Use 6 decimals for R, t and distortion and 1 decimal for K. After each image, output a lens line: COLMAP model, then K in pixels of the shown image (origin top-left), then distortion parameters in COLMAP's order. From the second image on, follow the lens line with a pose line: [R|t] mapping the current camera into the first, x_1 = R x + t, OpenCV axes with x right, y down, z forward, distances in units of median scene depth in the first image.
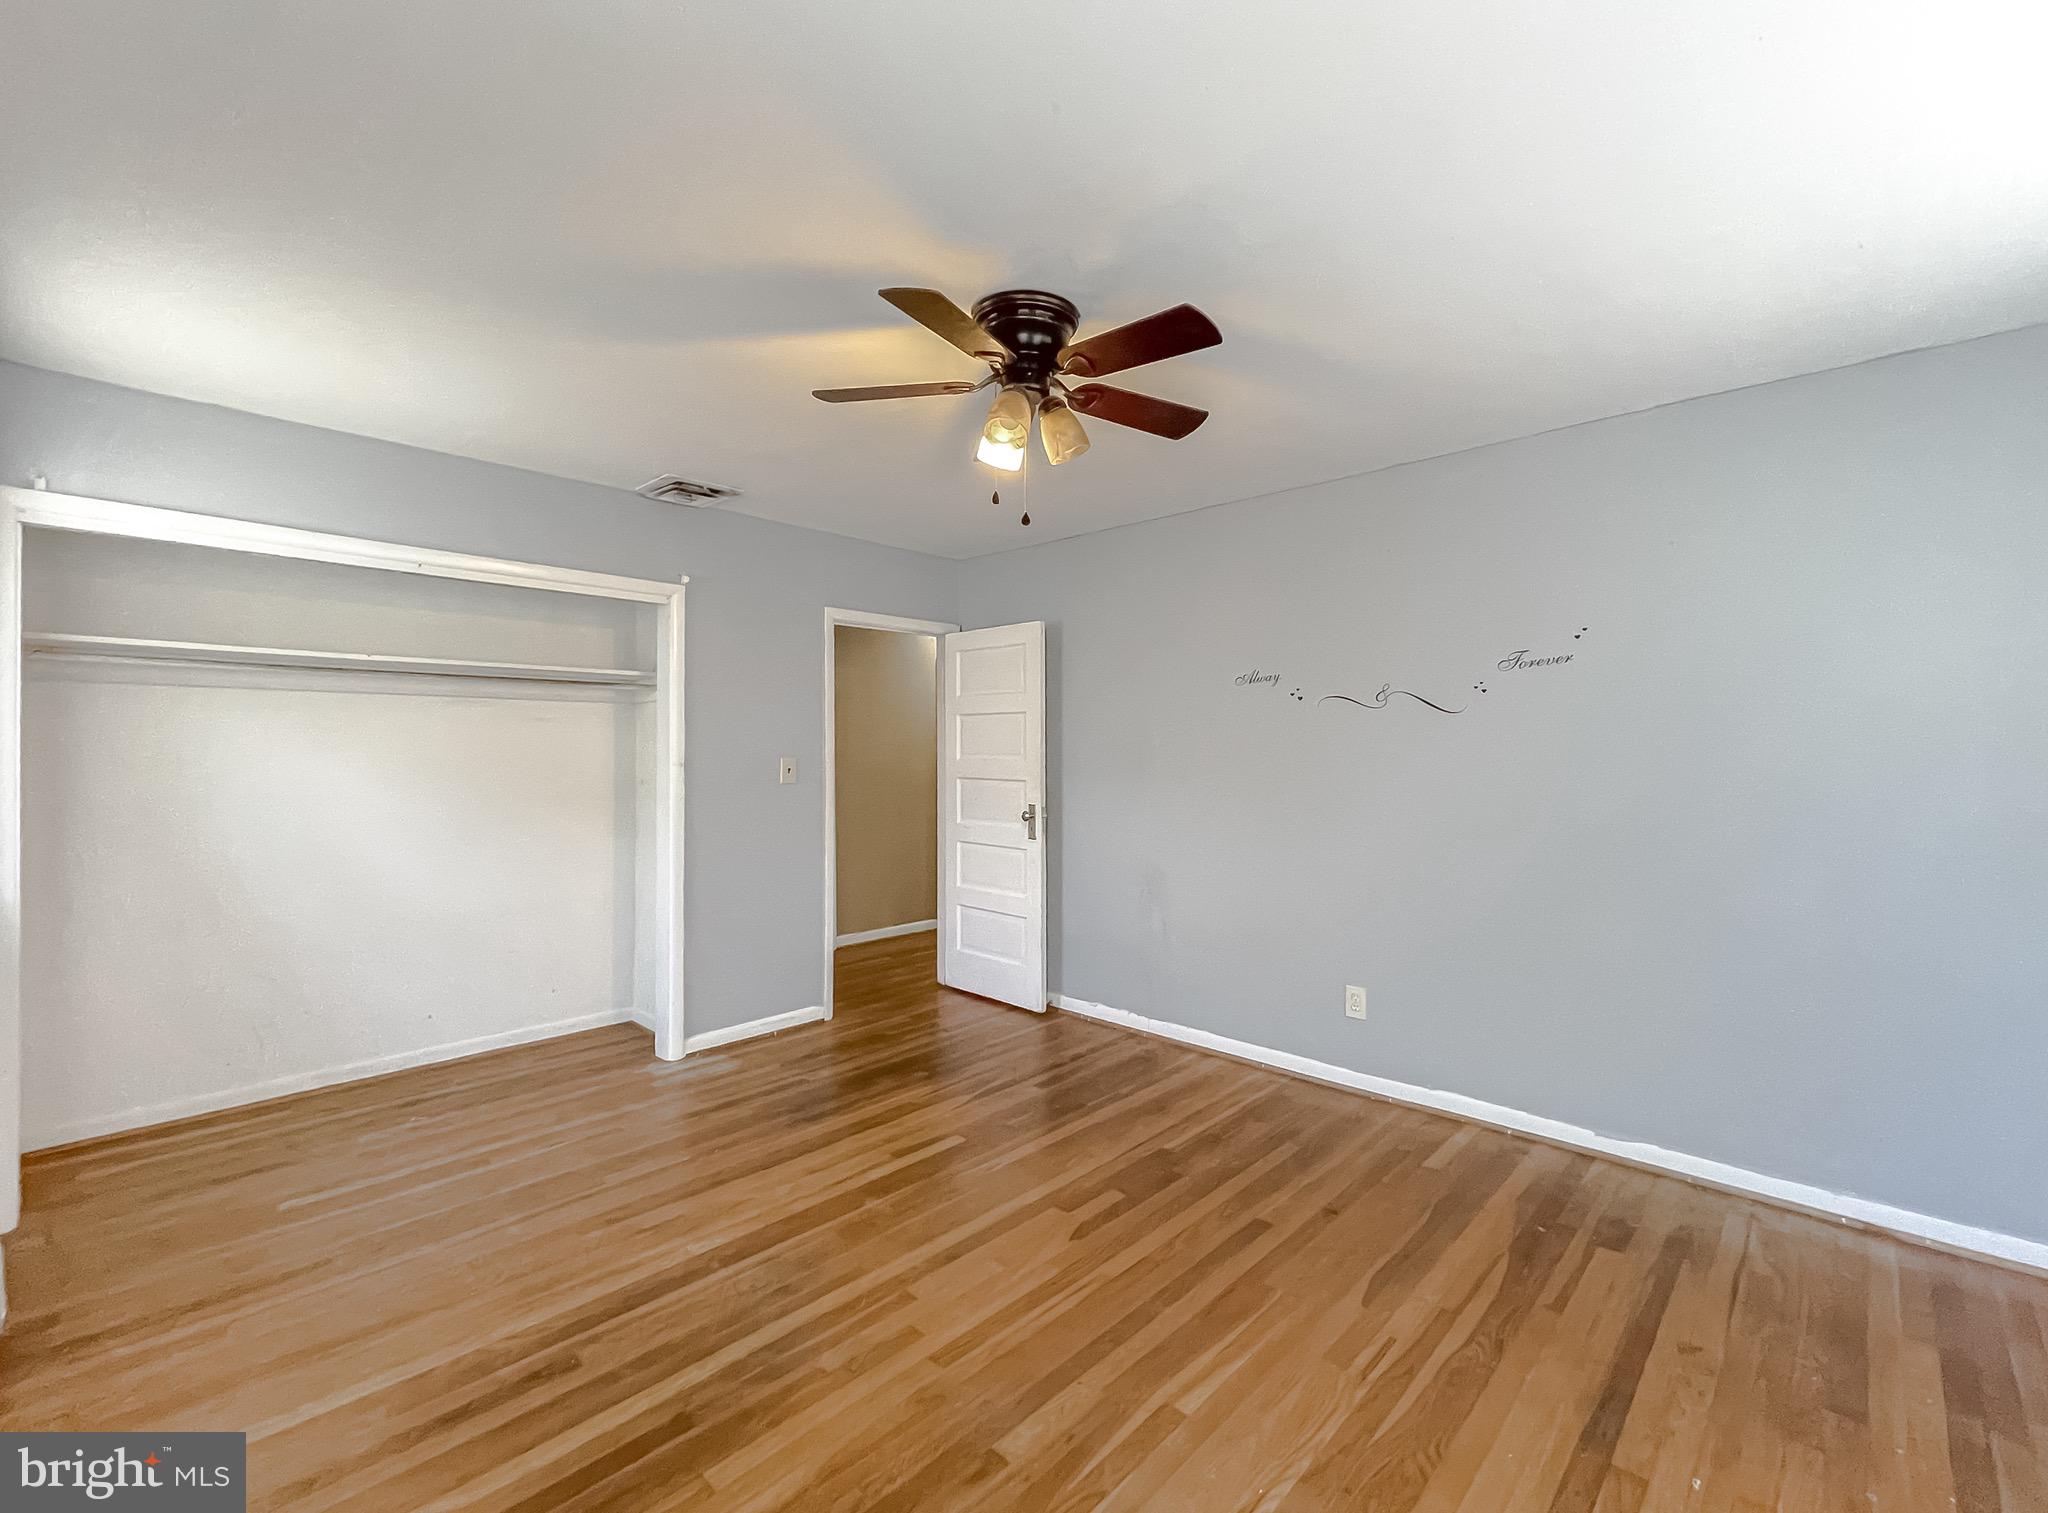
lens RADIAL K [[877.1, 0, 1037.8], [0, 877.1, 748.1], [0, 0, 1]] dist [-0.000248, 0.000248]
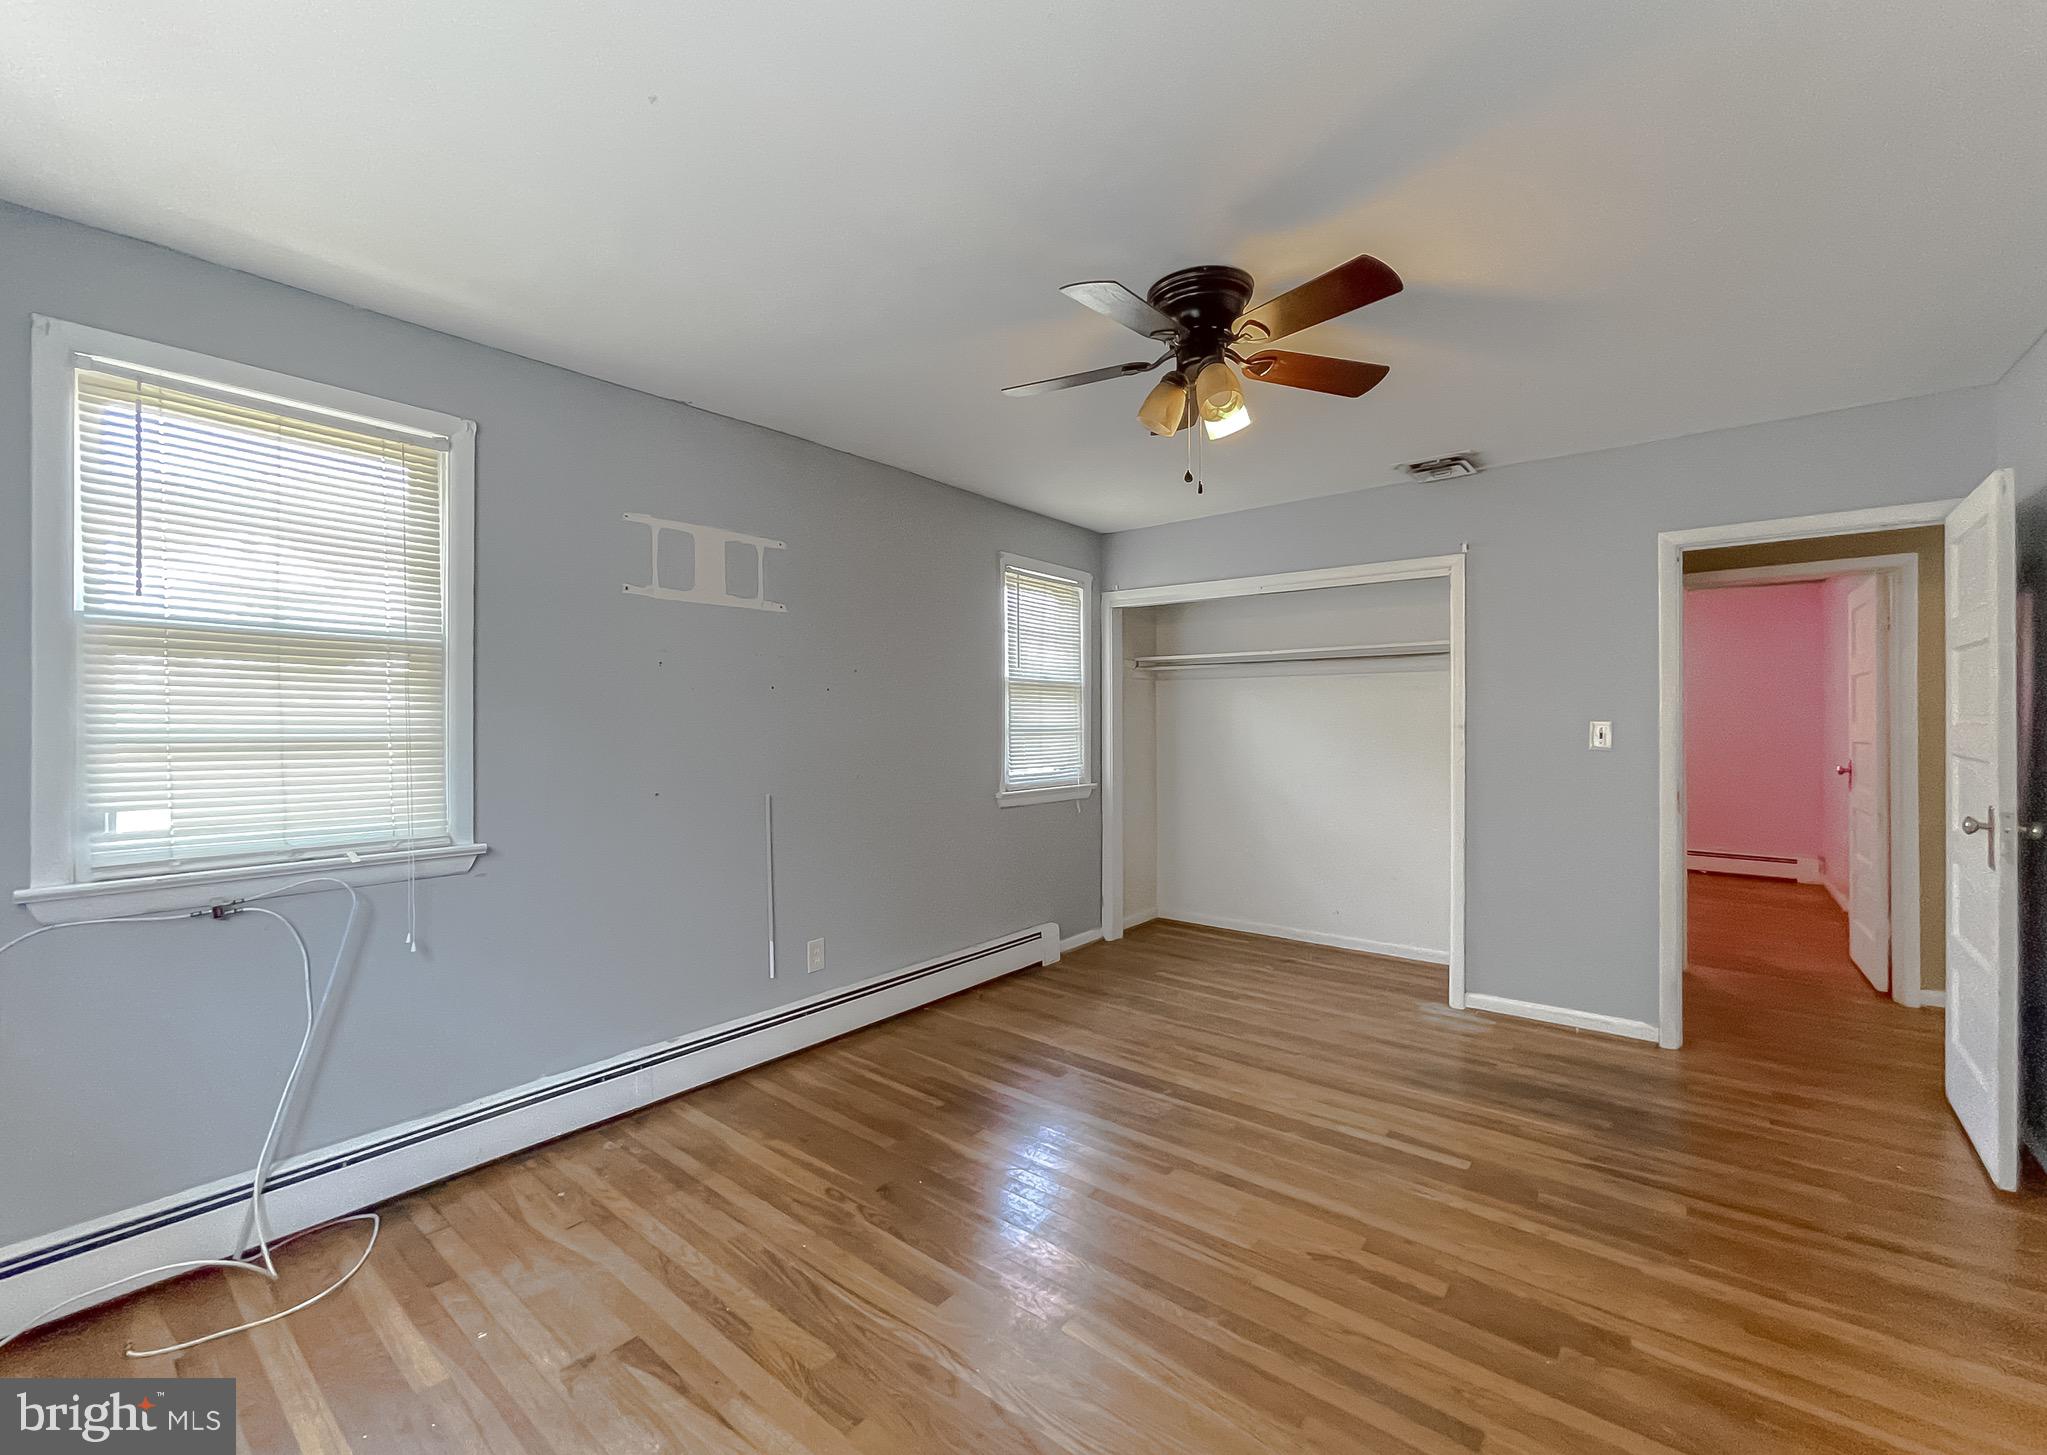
lens RADIAL K [[849.8, 0, 1023.5], [0, 849.8, 727.5], [0, 0, 1]] dist [0.000959, 0.000335]
pose [[0.075340, 0.008972, -0.997118, 0.685340], [0.010381, 0.999898, 0.009782, 0.004538], [0.997104, -0.011088, 0.075240, 0.500500]]
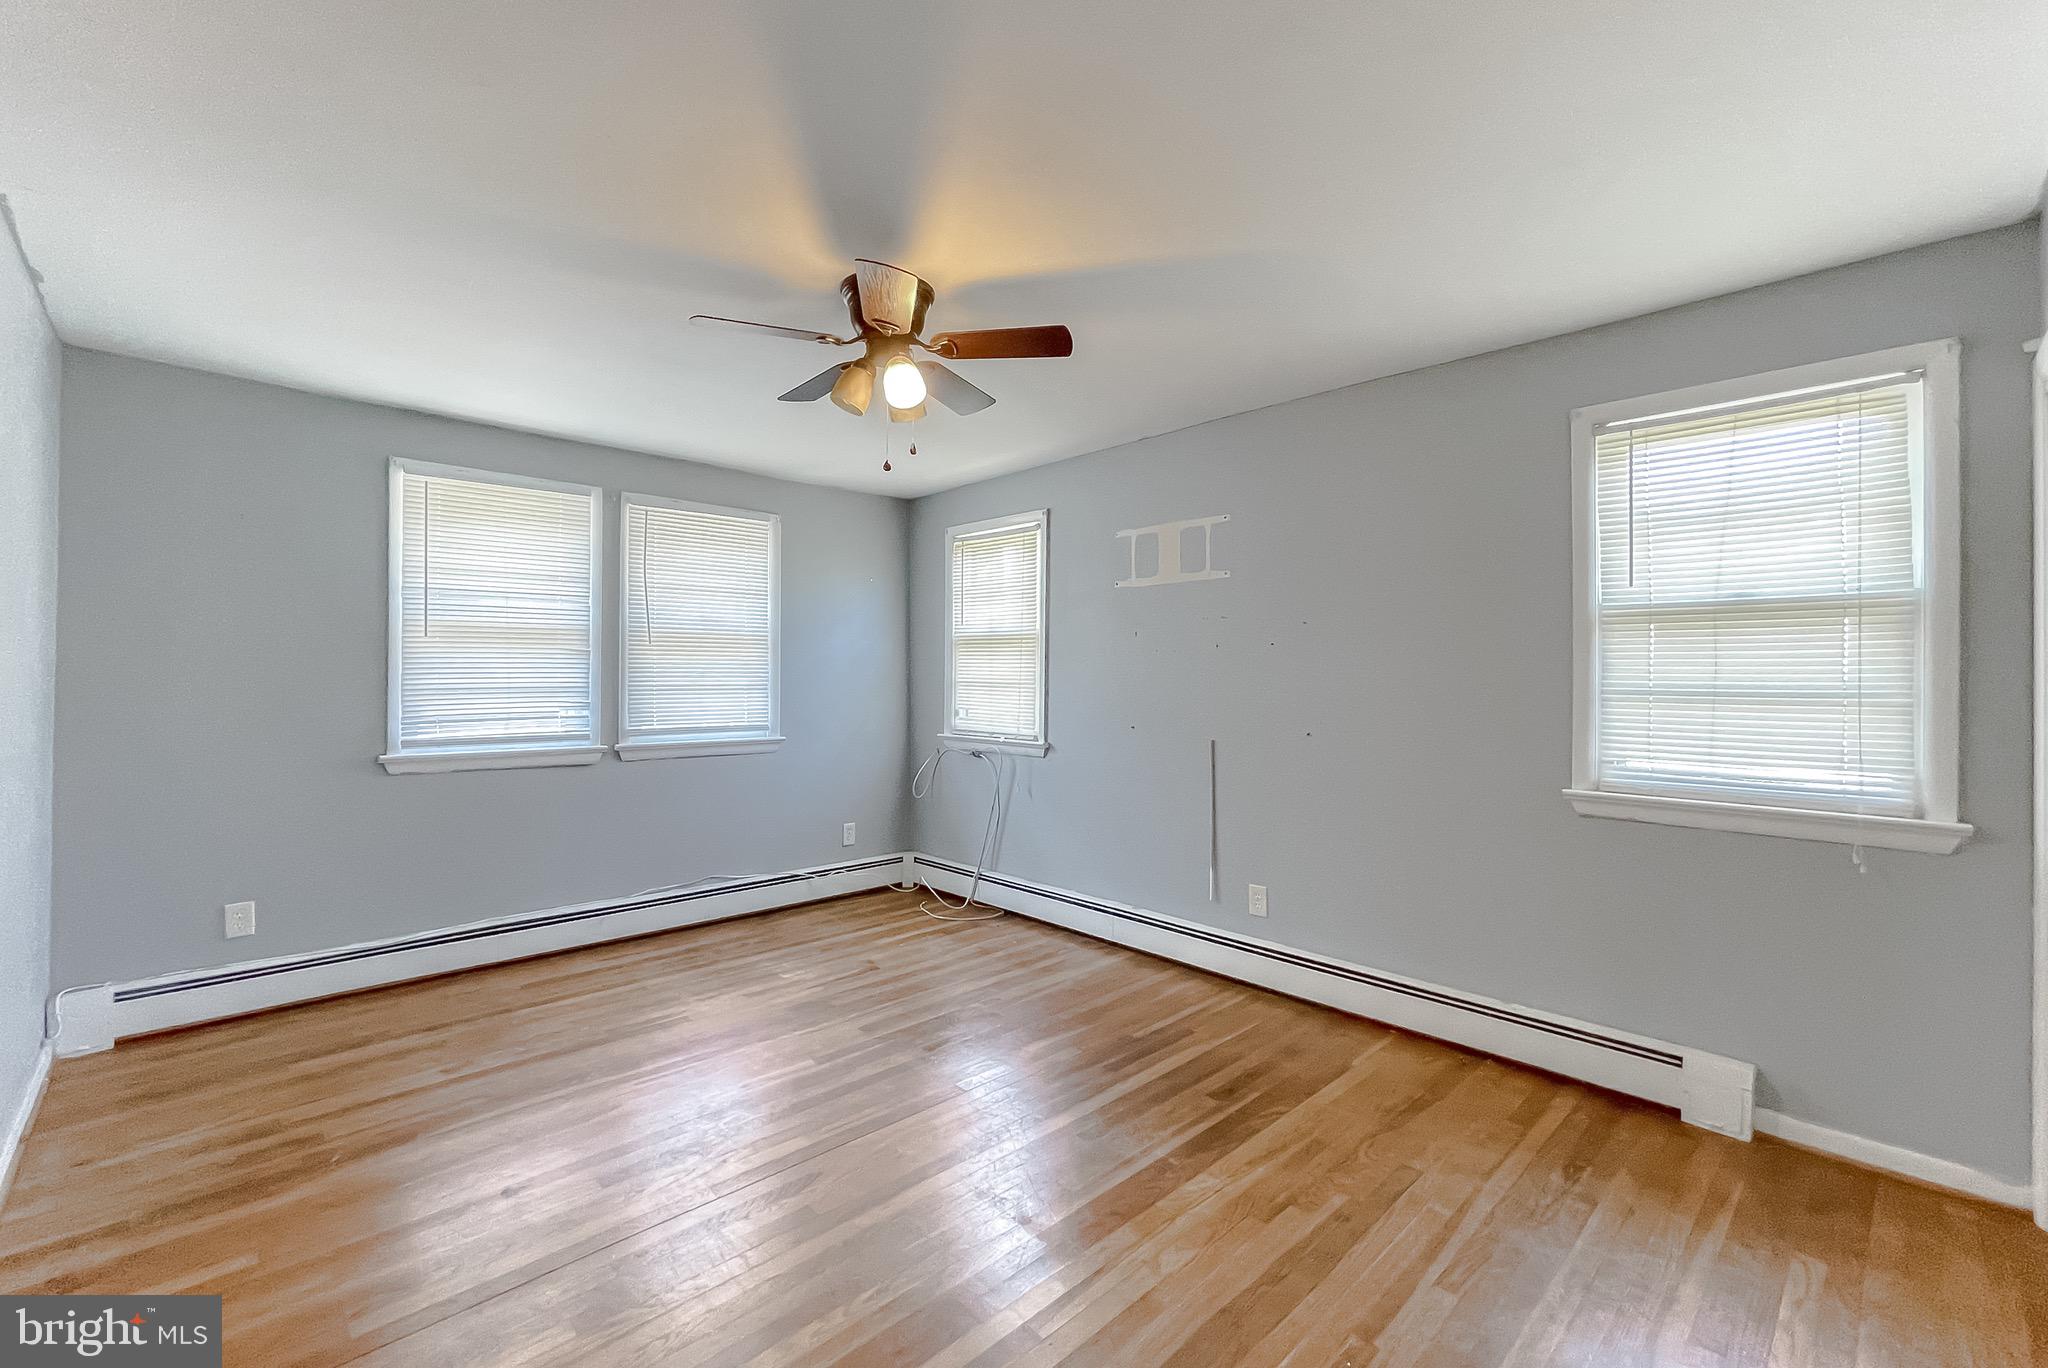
lens RADIAL K [[843.5, 0, 1024.3], [0, 843.5, 690.1], [0, 0, 1]] dist [0.000667, 0.000117]
pose [[-0.998734, -0.013441, 0.048481, -0.172149], [-0.013589, 0.999904, -0.002711, 0.031804], [-0.048440, -0.003366, -0.998820, 1.466506]]
